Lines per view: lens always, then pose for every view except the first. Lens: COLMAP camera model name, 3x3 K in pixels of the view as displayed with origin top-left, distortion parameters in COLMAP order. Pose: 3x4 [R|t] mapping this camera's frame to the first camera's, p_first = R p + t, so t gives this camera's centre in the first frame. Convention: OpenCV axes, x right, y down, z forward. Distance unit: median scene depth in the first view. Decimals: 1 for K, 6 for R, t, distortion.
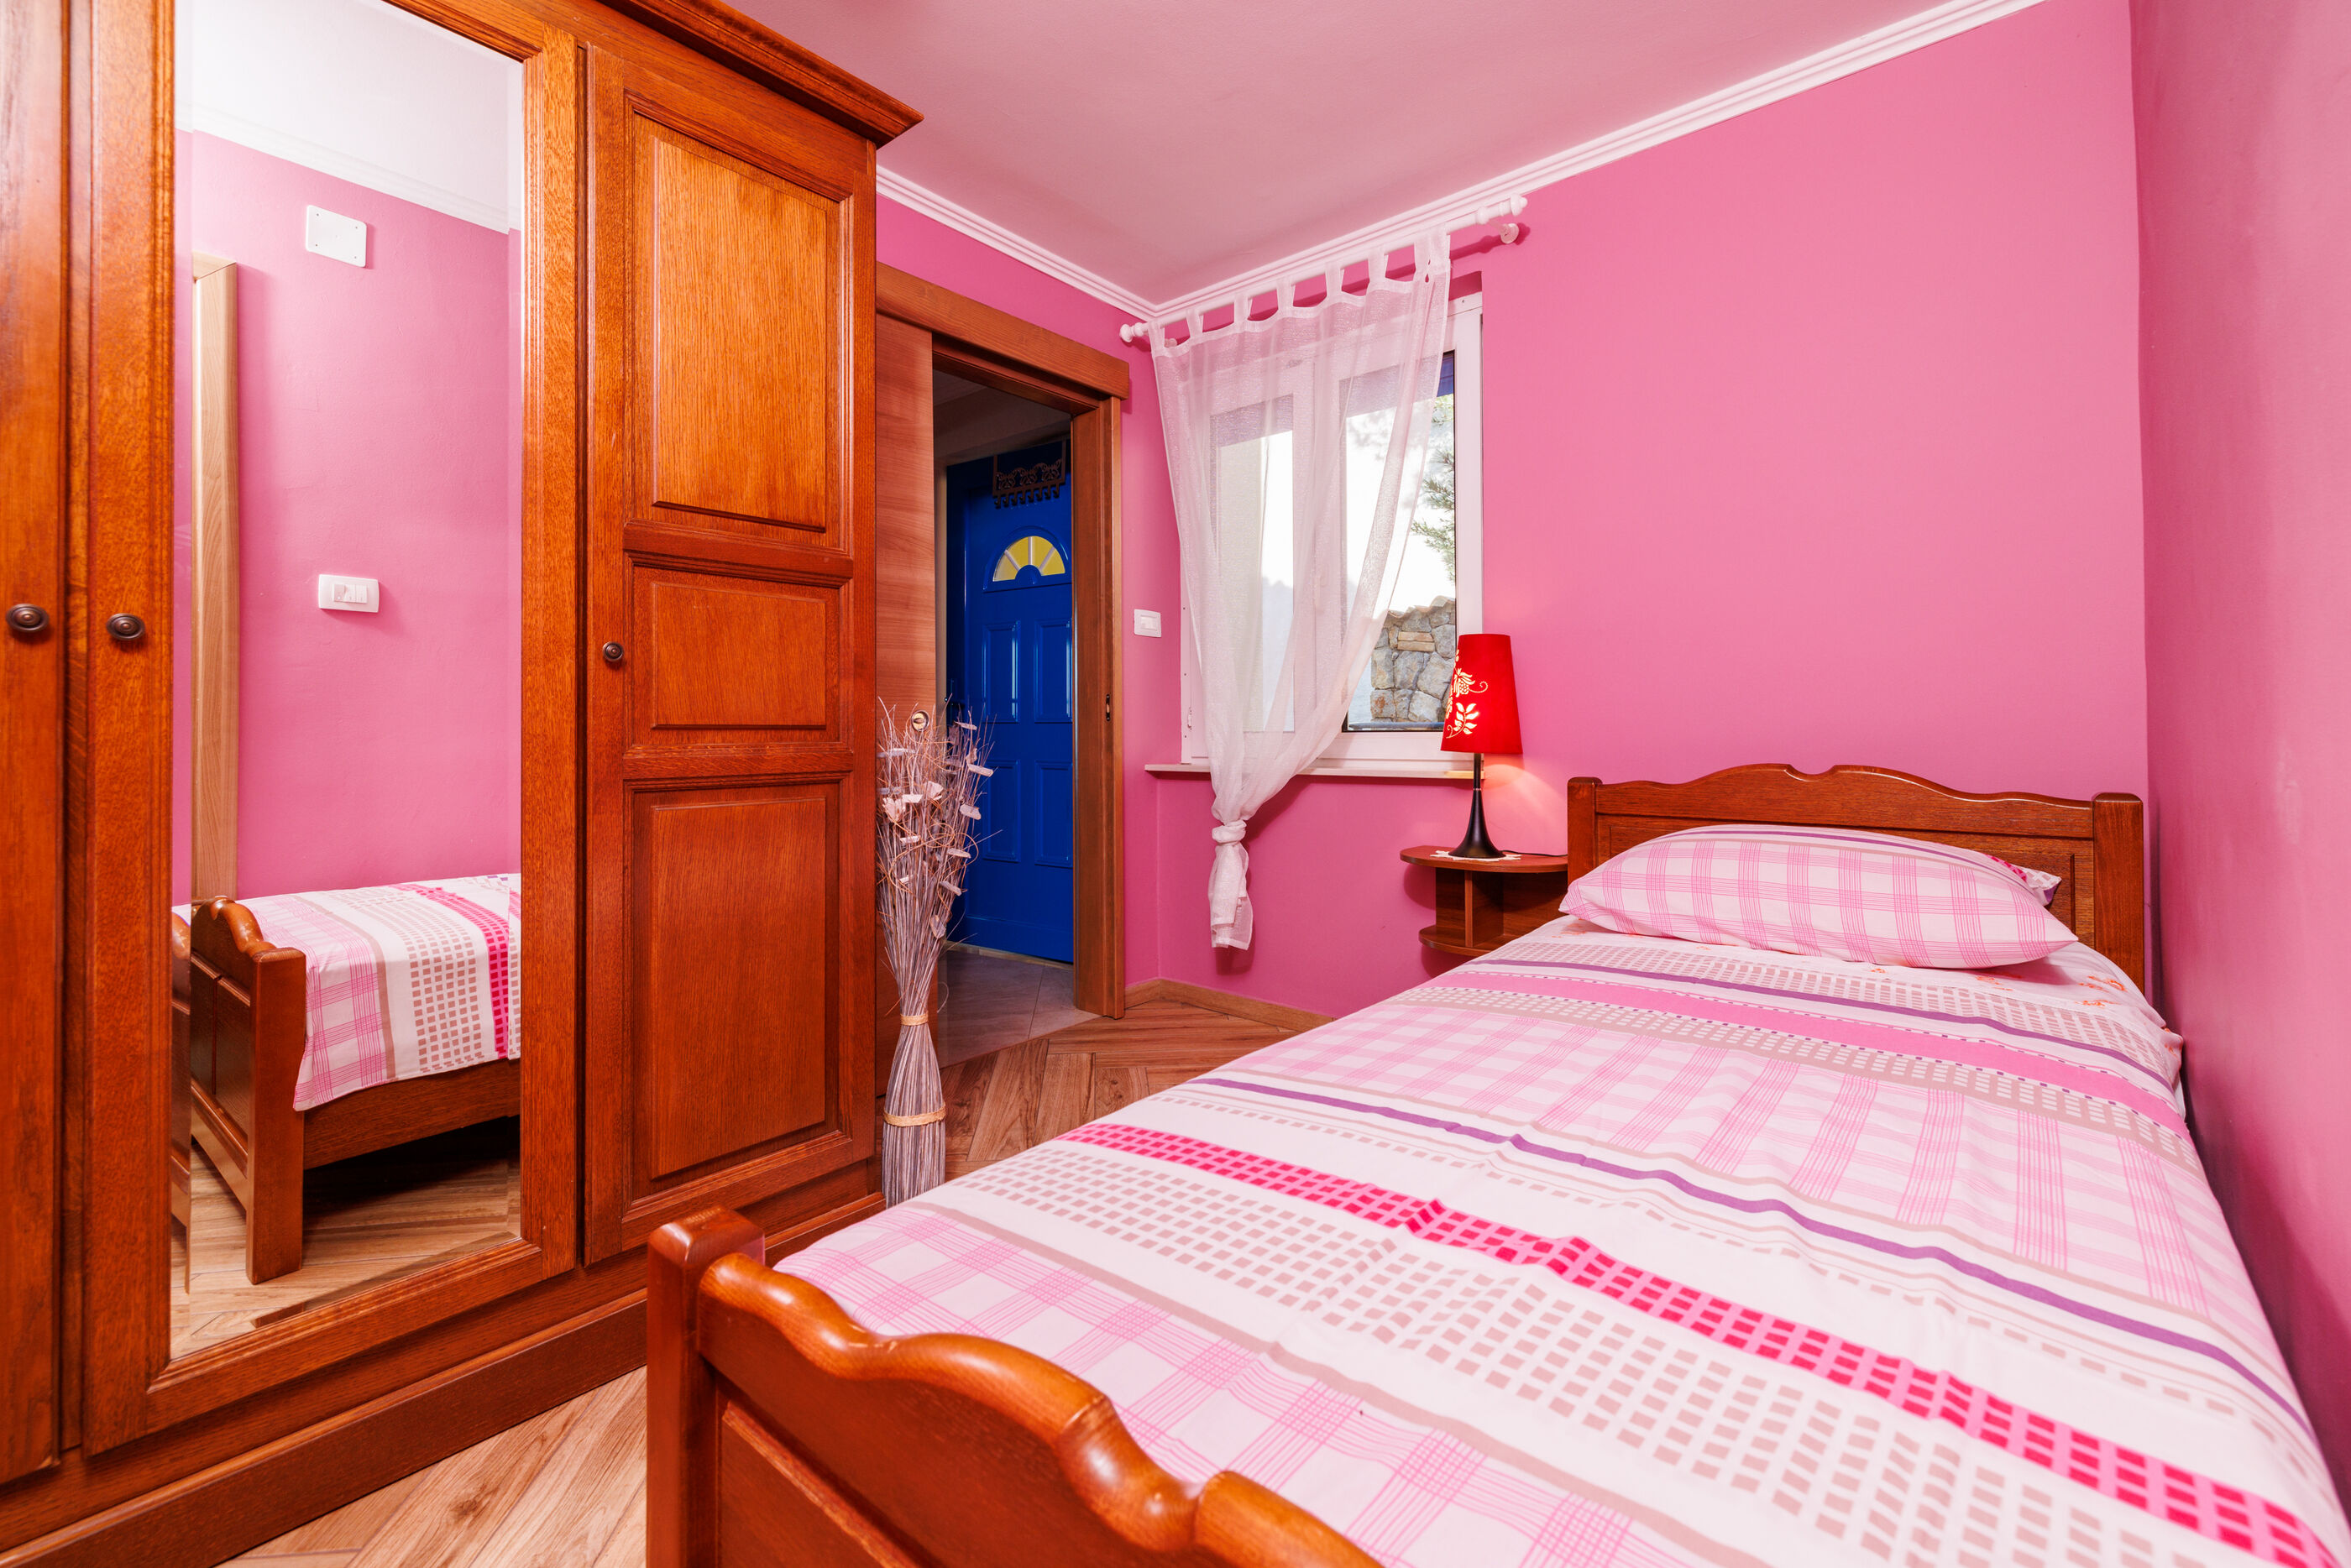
lens RADIAL K [[1002.7, 0, 1190.0], [0, 1002.7, 718.1], [0, 0, 1]] dist [0.003323, -0.000582]
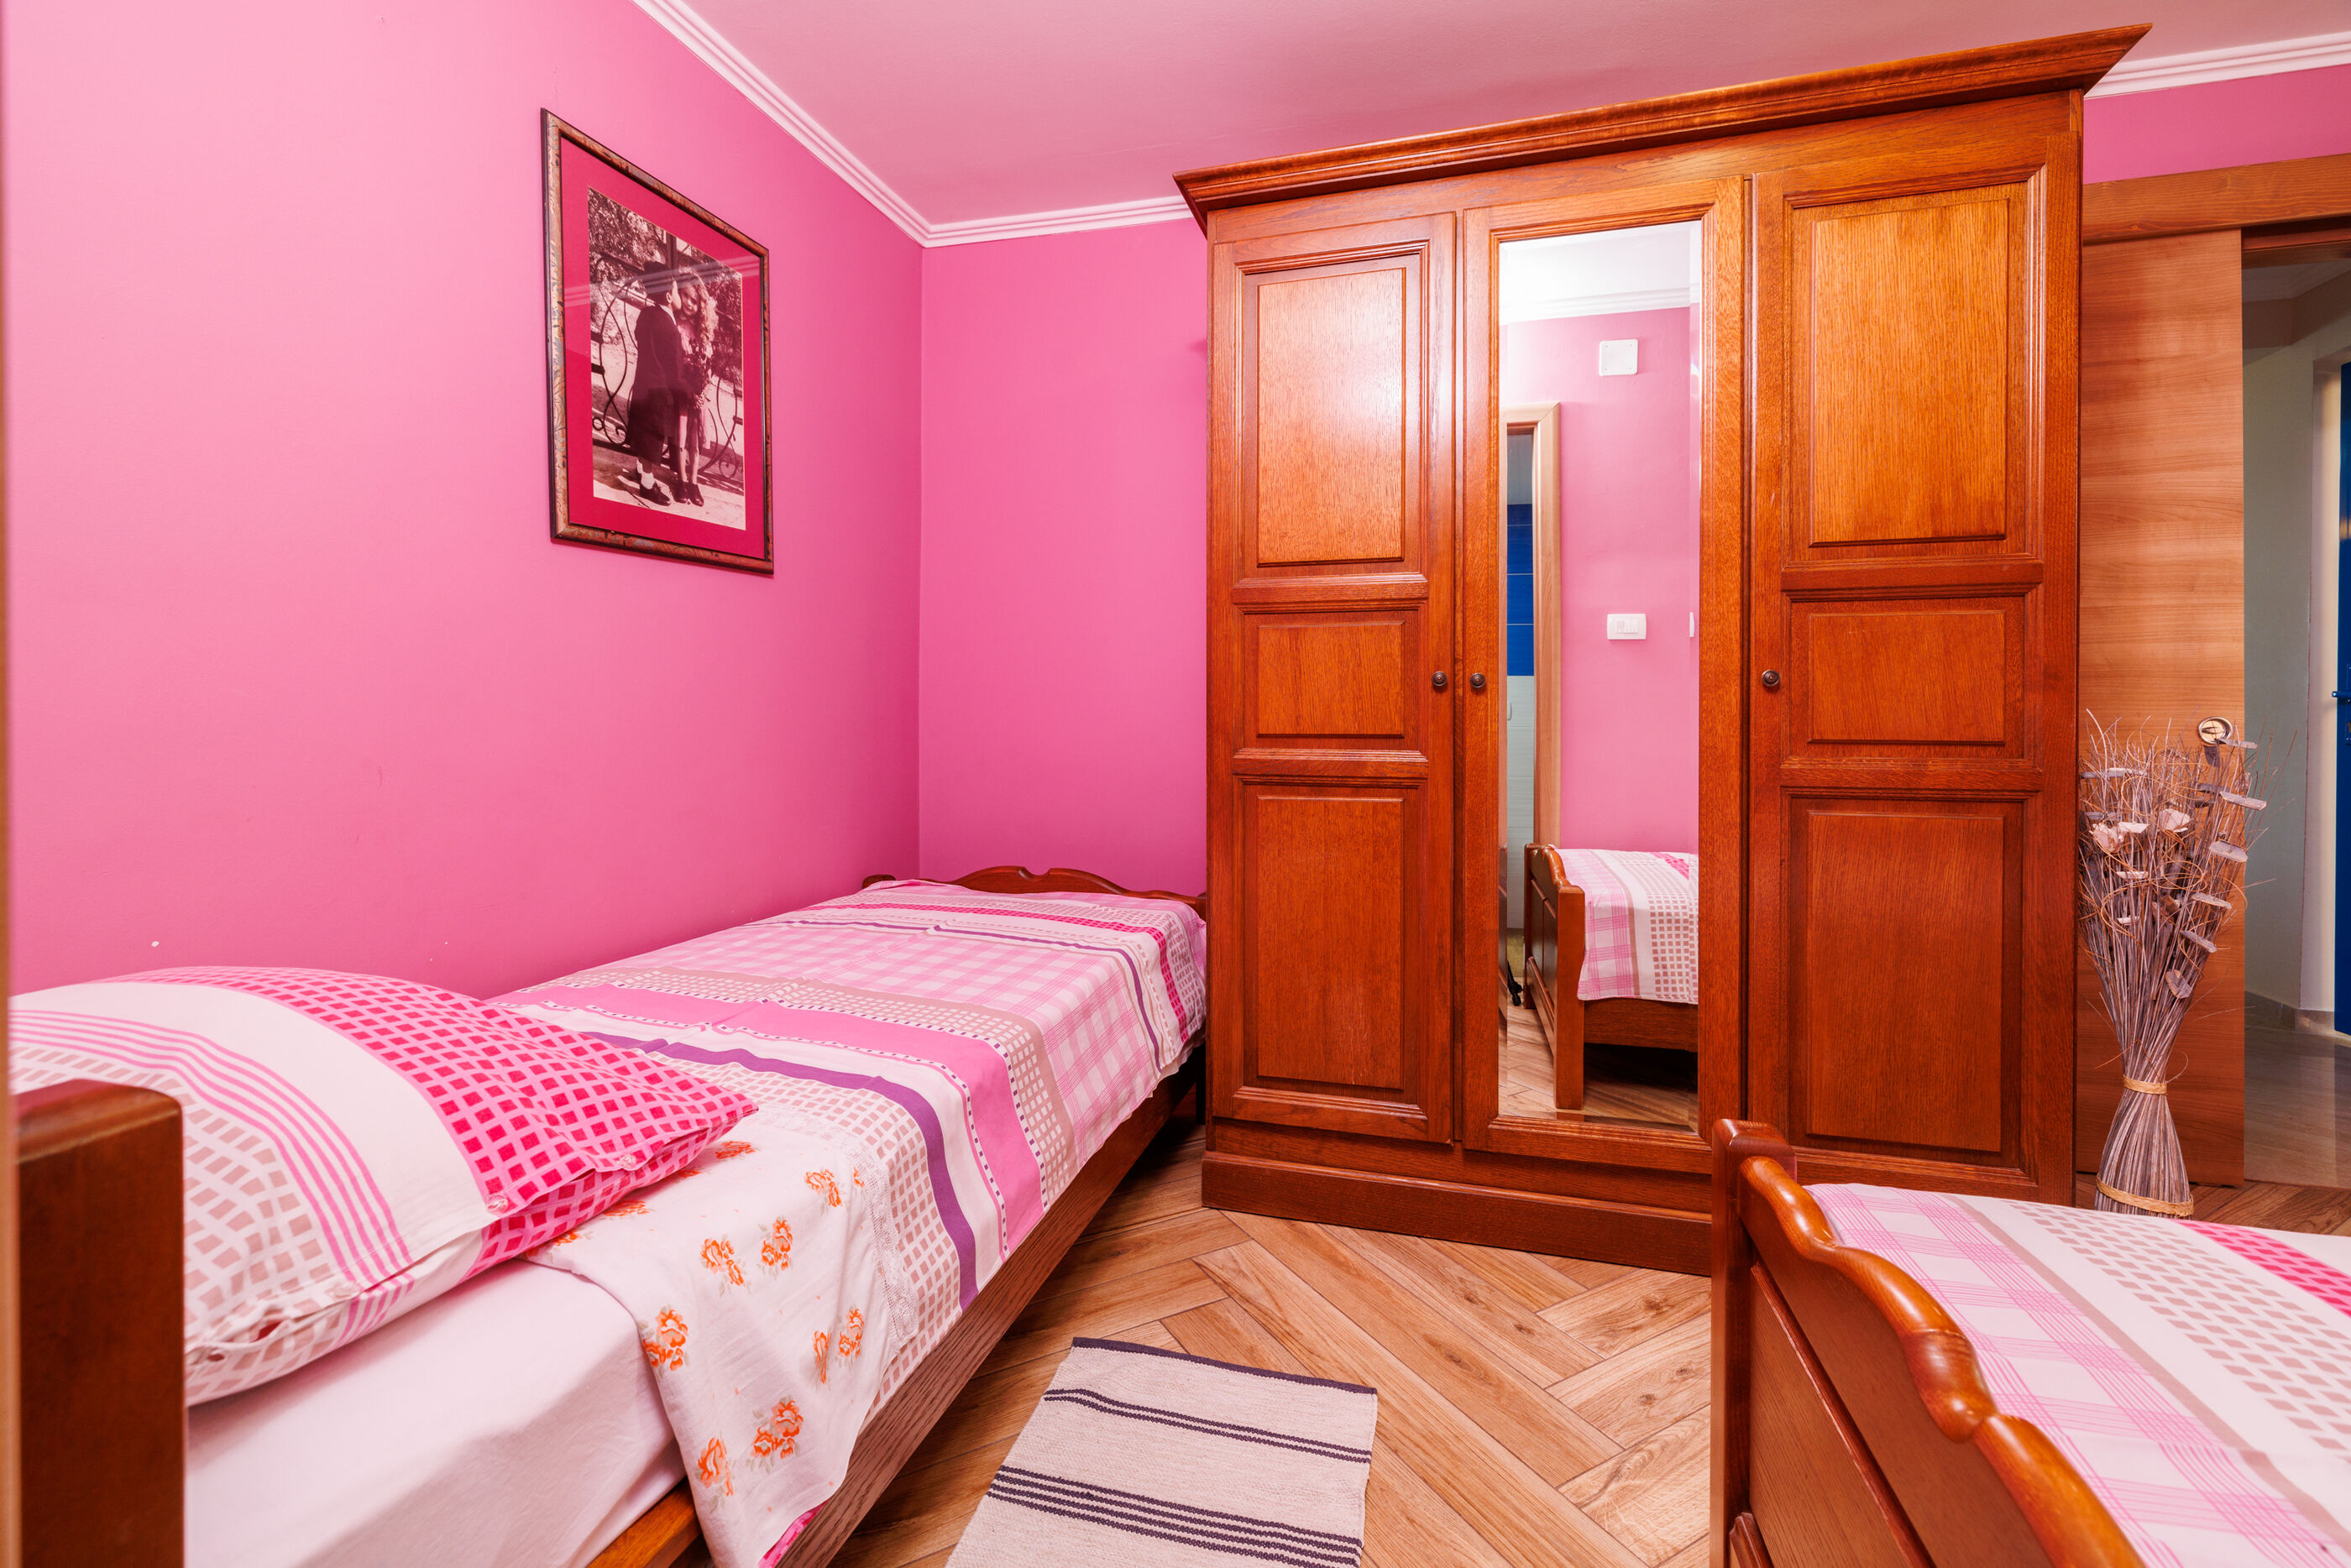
lens RADIAL K [[1002.7, 0, 1160.7], [0, 1002.7, 720.9], [0, 0, 1]] dist [0.003323, -0.000582]
pose [[0.390923, 0.006726, -0.920399, 0.212865], [0.006670, 0.999926, 0.010140, -0.028728], [0.920399, -0.010103, 0.390850, -0.117830]]
